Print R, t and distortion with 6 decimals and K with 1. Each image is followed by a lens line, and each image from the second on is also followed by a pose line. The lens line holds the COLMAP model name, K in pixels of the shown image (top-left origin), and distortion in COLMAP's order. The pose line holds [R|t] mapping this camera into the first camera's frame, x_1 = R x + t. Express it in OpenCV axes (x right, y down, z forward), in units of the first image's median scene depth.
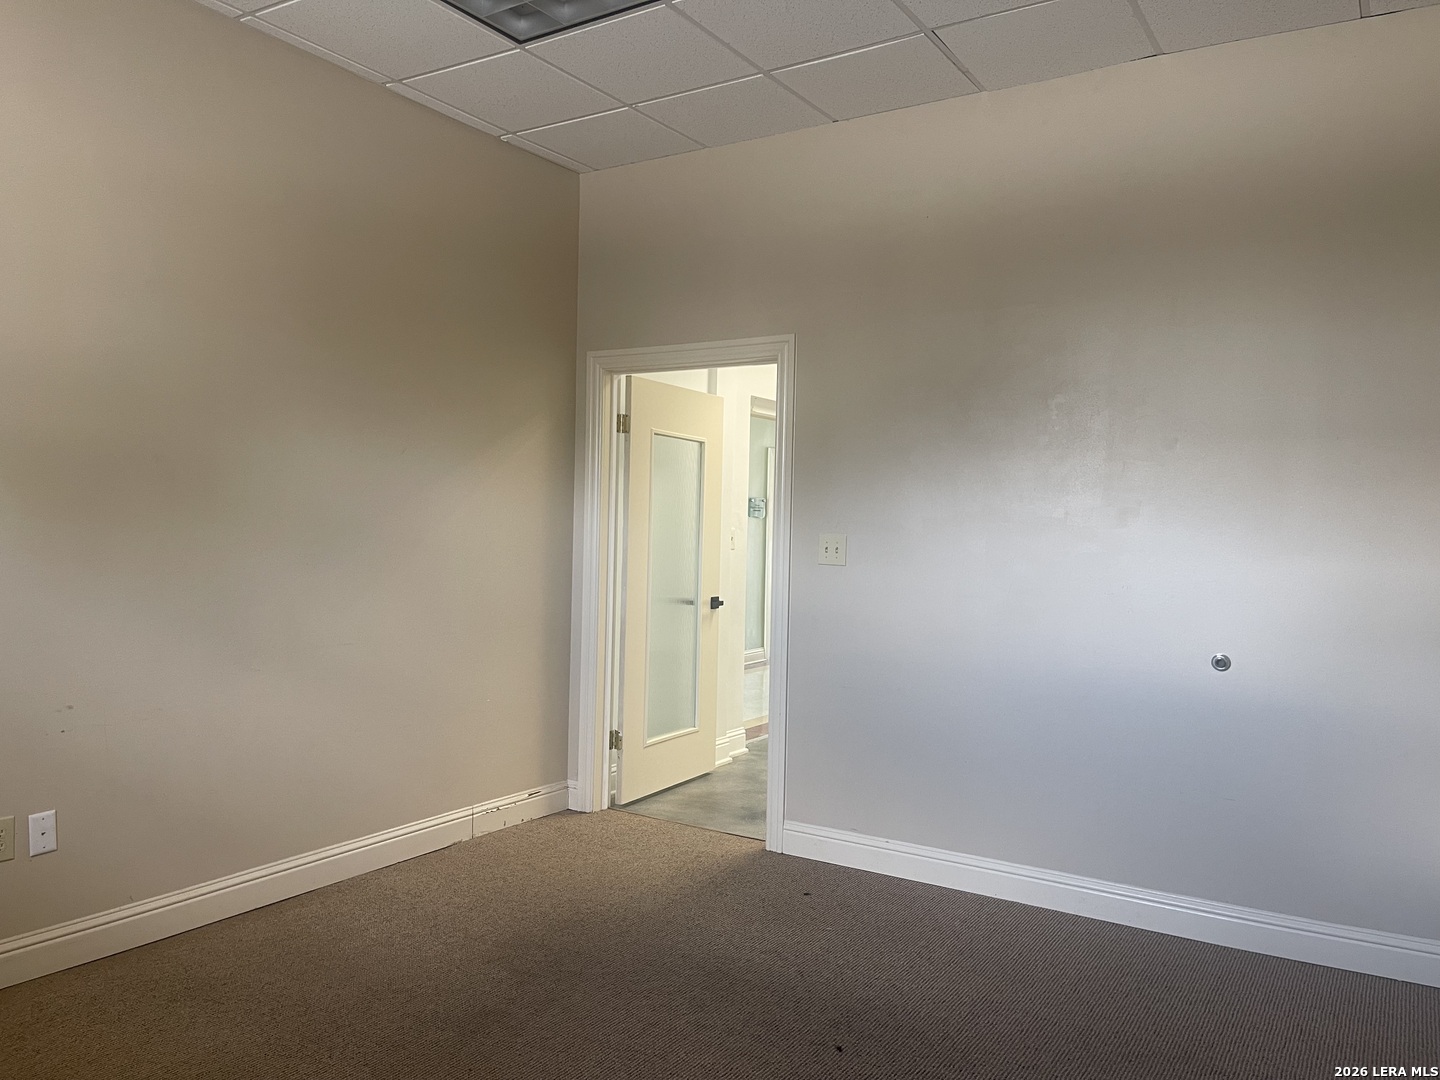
lens RADIAL K [[1104.4, 0, 716.8], [0, 1104.4, 546.1], [0, 0, 1]] dist [0.078175, -0.121129]
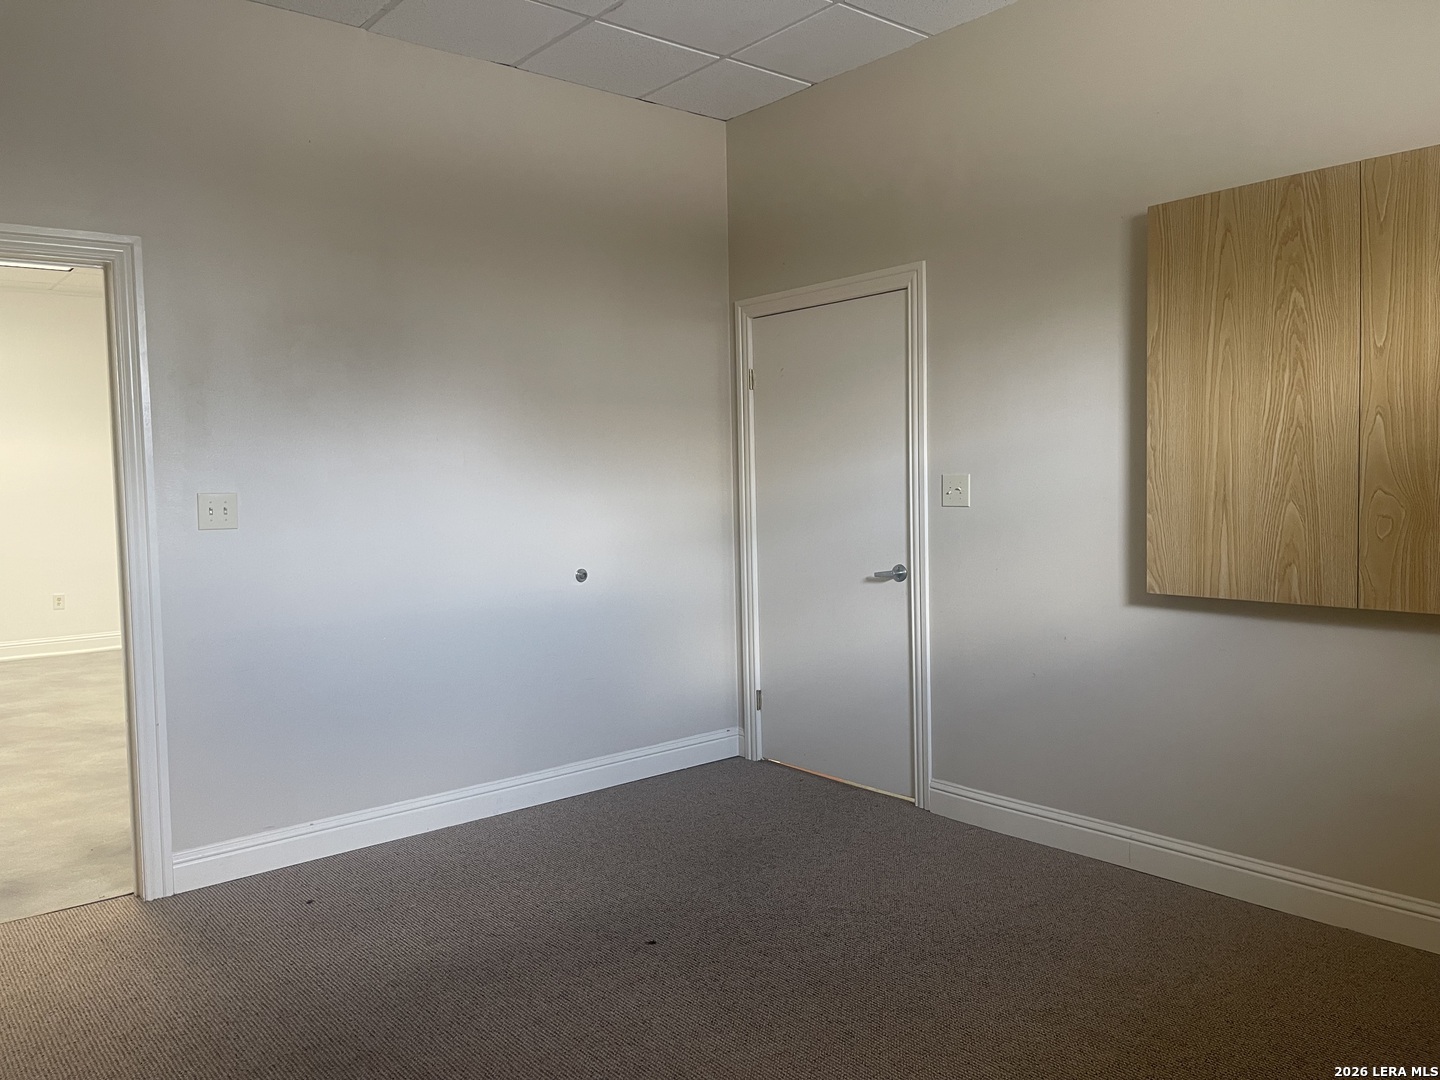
lens RADIAL K [[1098.5, 0, 717.2], [0, 1098.5, 543.9], [0, 0, 1]] dist [0.076317, -0.104118]
pose [[0.286450, -0.087367, 0.954104, -0.603830], [0.044655, 0.995969, 0.077794, -0.020960], [-0.957054, 0.020321, 0.289196, 0.409855]]
